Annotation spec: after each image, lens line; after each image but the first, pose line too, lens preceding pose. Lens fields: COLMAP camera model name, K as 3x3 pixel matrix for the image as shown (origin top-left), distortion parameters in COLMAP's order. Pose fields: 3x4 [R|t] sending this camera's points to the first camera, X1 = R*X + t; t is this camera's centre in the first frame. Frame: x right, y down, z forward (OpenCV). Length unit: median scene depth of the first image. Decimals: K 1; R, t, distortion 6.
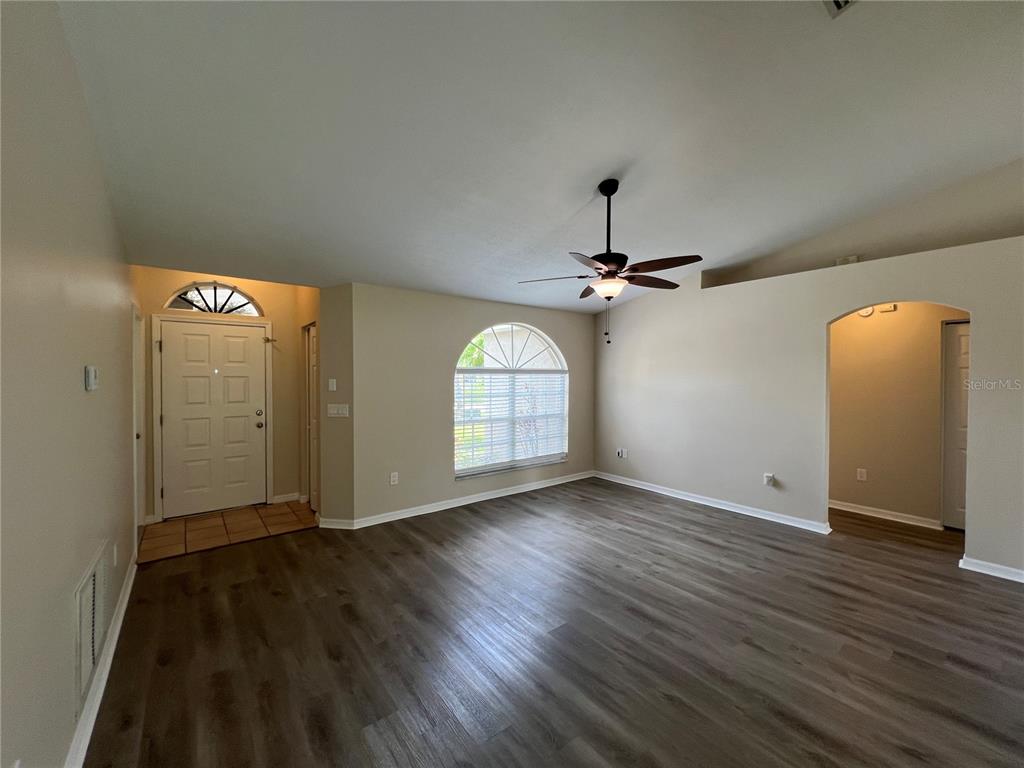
lens RADIAL K [[410.4, 0, 510.9], [0, 410.4, 379.9], [0, 0, 1]] dist [-0.004853, 0.001218]
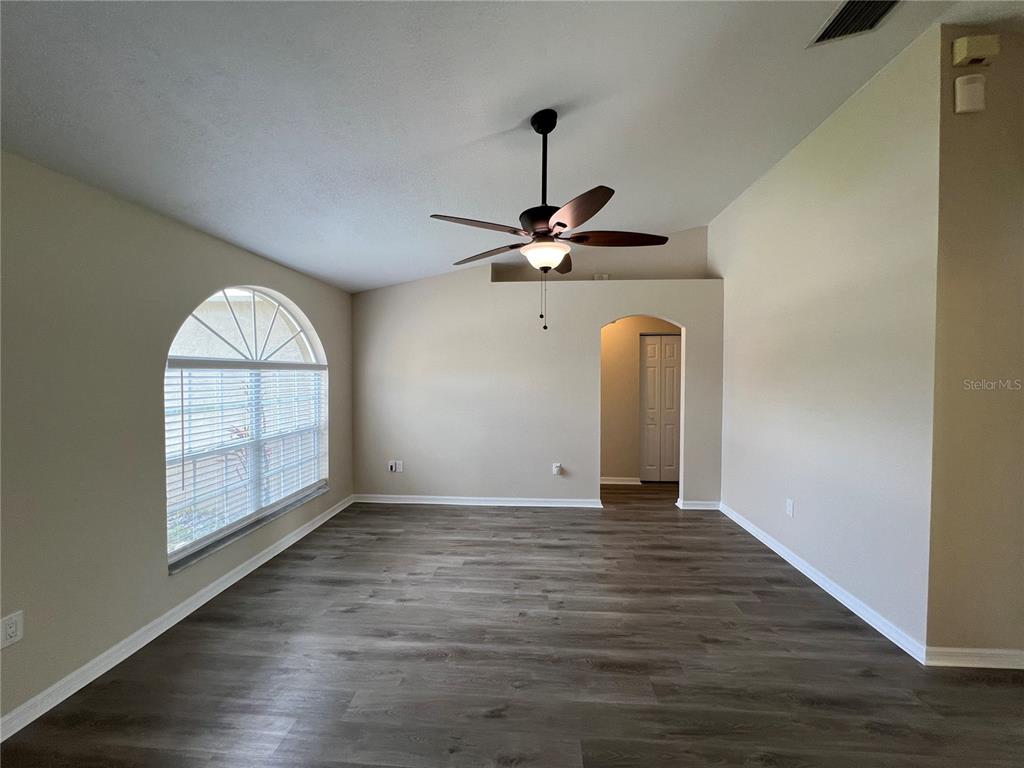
lens RADIAL K [[410.4, 0, 512.6], [0, 410.4, 381.8], [0, 0, 1]] dist [-0.004853, 0.001218]
pose [[0.666574, -0.015557, 0.745276, -0.269904], [0.007624, 0.999872, 0.014053, -0.002719], [-0.745400, -0.003685, 0.666608, 0.400478]]
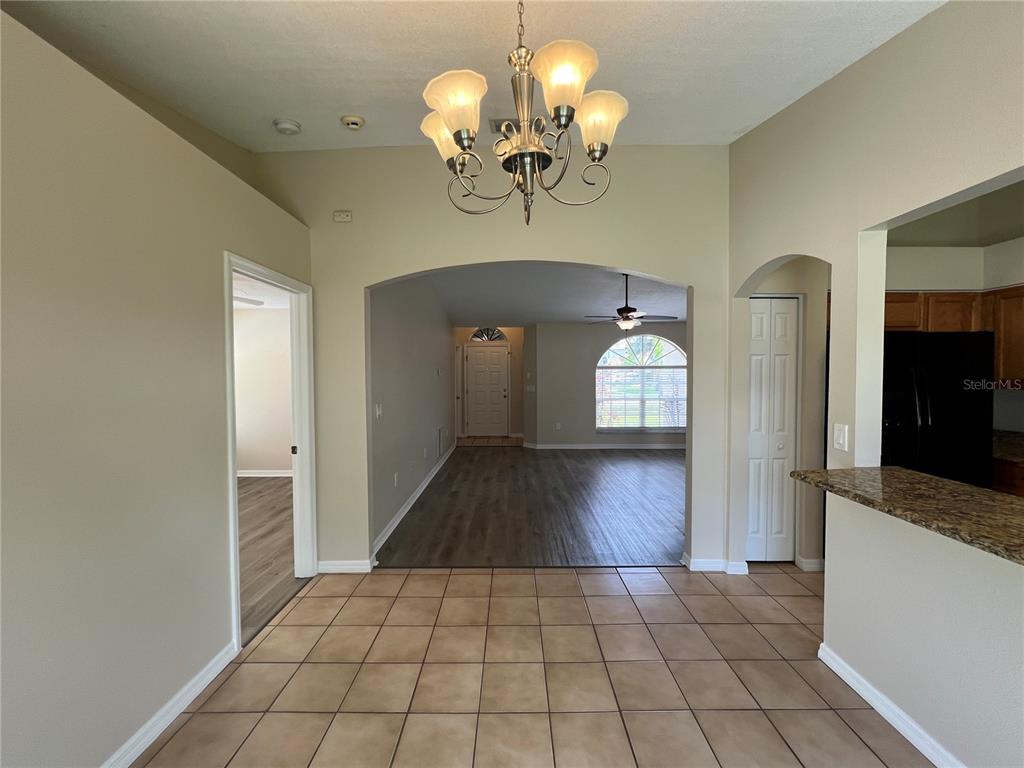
lens RADIAL K [[410.4, 0, 512.7], [0, 410.4, 385.2], [0, 0, 1]] dist [-0.004853, 0.001218]
pose [[0.789407, 0.015111, -0.613684, 0.737448], [0.000430, 0.999683, 0.025169, 0.008535], [0.613870, -0.020133, 0.789150, -0.623337]]
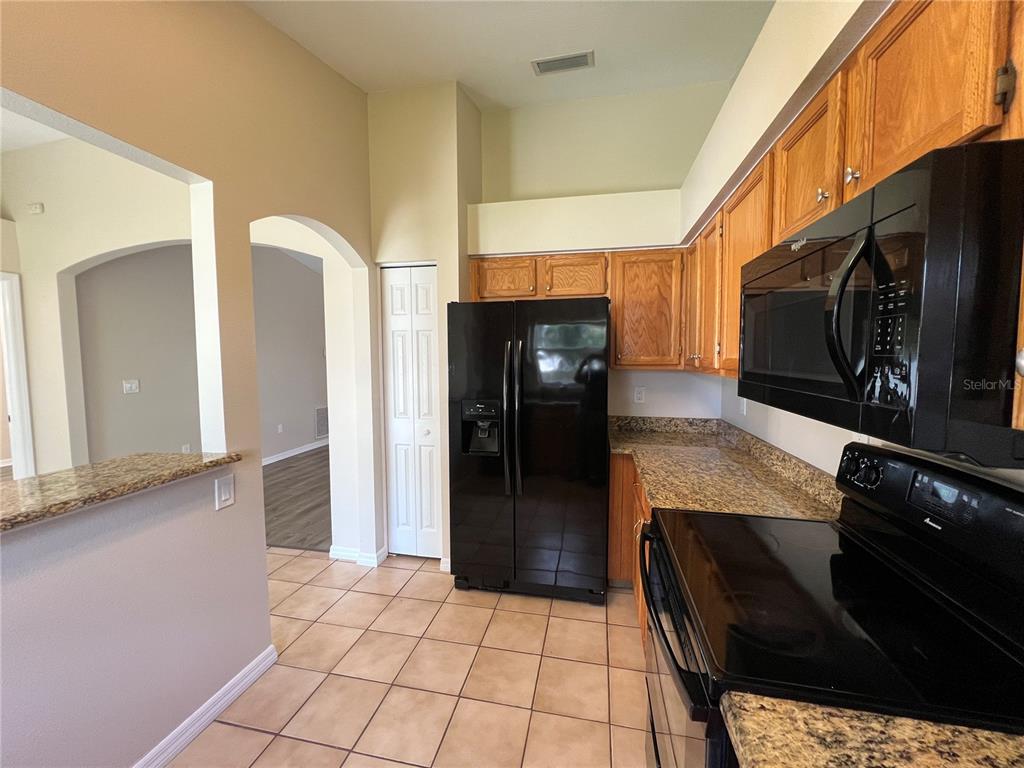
lens RADIAL K [[410.4, 0, 511.6], [0, 410.4, 381.4], [0, 0, 1]] dist [-0.004853, 0.001218]
pose [[0.646340, 0.043686, -0.761798, 1.292663], [-0.000582, 0.998388, 0.056760, 0.017499], [0.763049, -0.036243, 0.645323, -0.036271]]
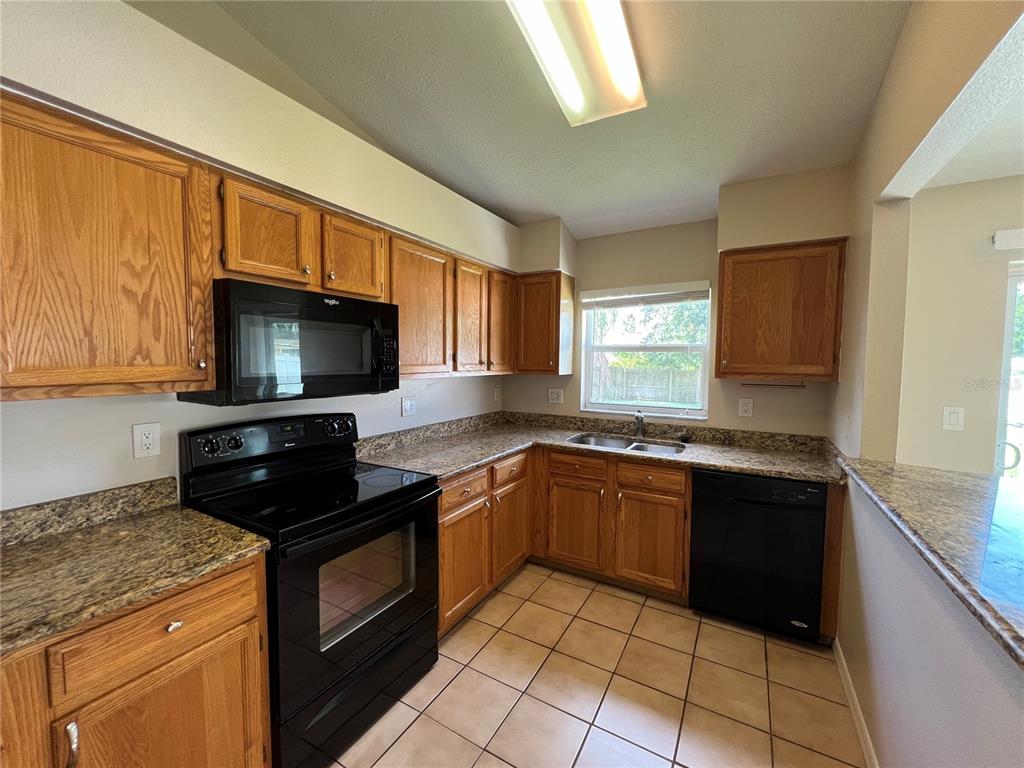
lens RADIAL K [[410.4, 0, 512.0], [0, 410.4, 381.5], [0, 0, 1]] dist [-0.004853, 0.001218]
pose [[-0.377144, -0.056652, 0.924420, 0.753318], [-0.001028, 0.998152, 0.060751, 0.009743], [-0.926154, 0.021962, -0.376505, 0.227263]]
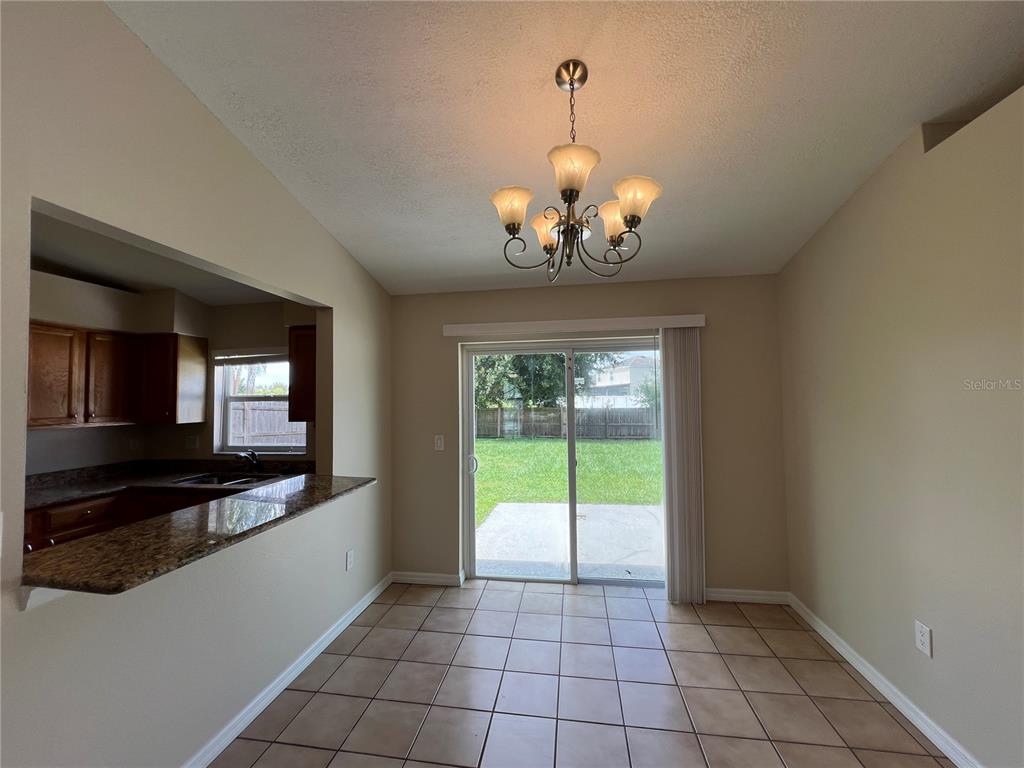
lens RADIAL K [[410.4, 0, 512.8], [0, 410.4, 381.7], [0, 0, 1]] dist [-0.004853, 0.001218]
pose [[-0.689060, 0.036741, 0.723772, 0.312159], [0.019940, 0.999297, -0.031744, -0.002918], [-0.724430, -0.007442, -0.689308, -0.060037]]
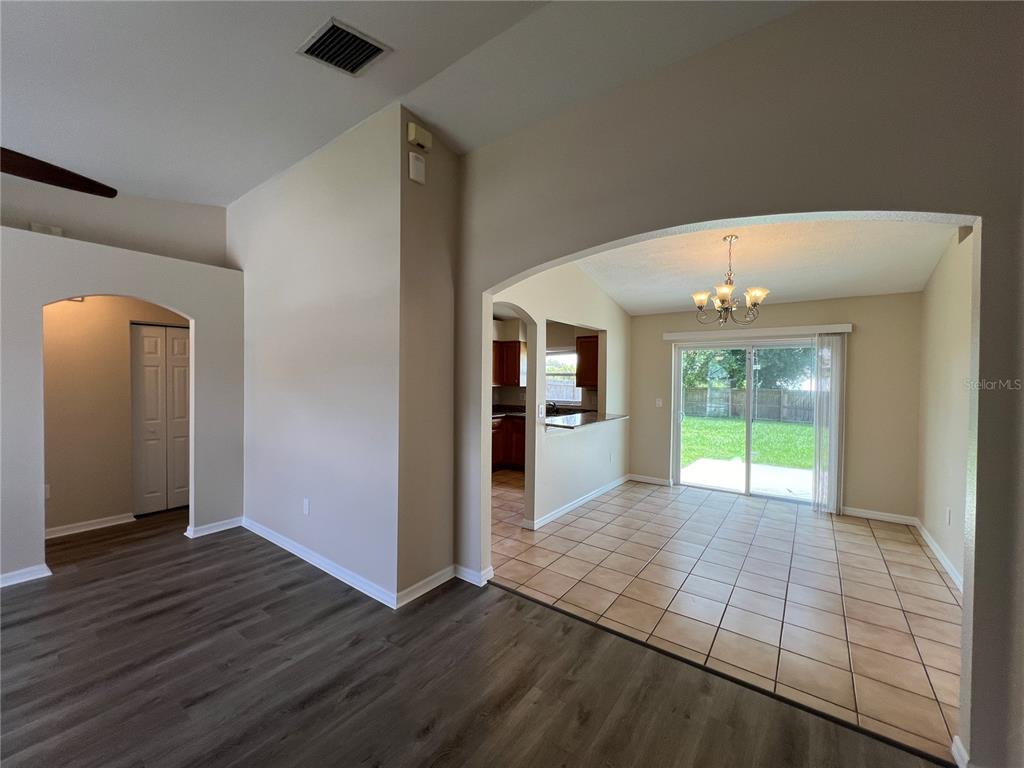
lens RADIAL K [[409.0, 0, 512.0], [0, 409.0, 382.0], [0, 0, 1]] dist [-0.003580, 0.000883]
pose [[-0.268407, -0.017554, 0.963146, -0.209257], [0.000434, 0.999832, 0.018344, -0.006119], [-0.963306, 0.005342, -0.268354, 0.348591]]
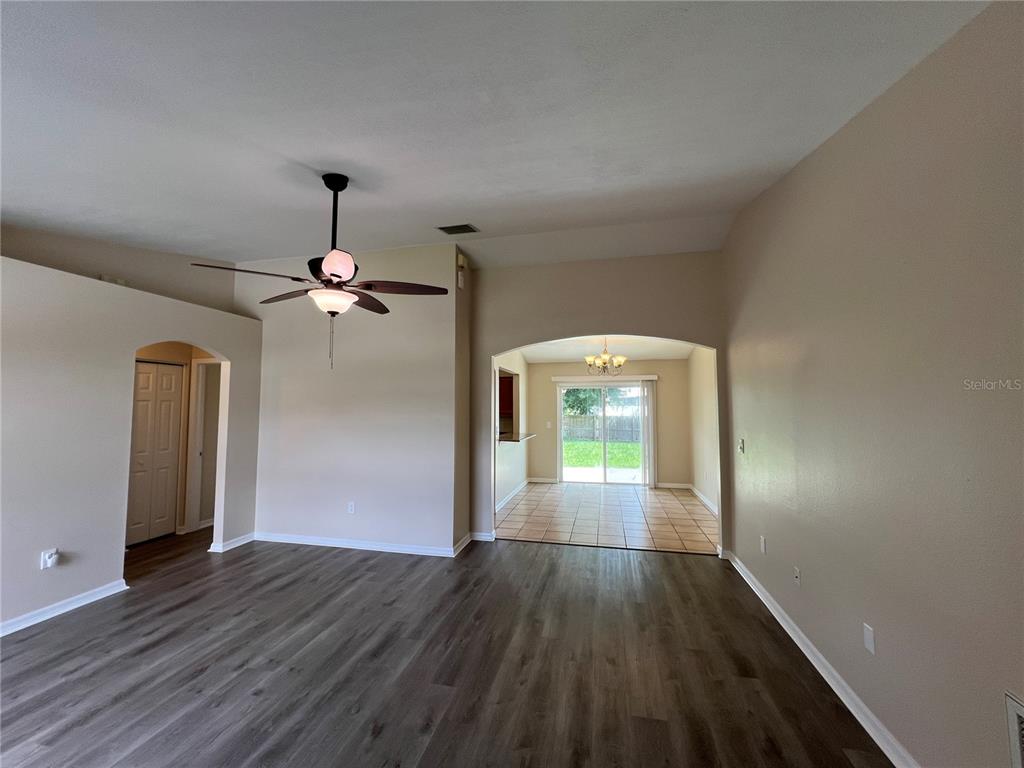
lens RADIAL K [[409.0, 0, 511.8], [0, 409.0, 379.9], [0, 0, 1]] dist [-0.003580, 0.000883]
pose [[-0.631555, 0.048860, 0.773790, -0.445183], [0.006444, 0.998309, -0.057777, -0.013931], [-0.775304, -0.031504, -0.630802, 0.910197]]
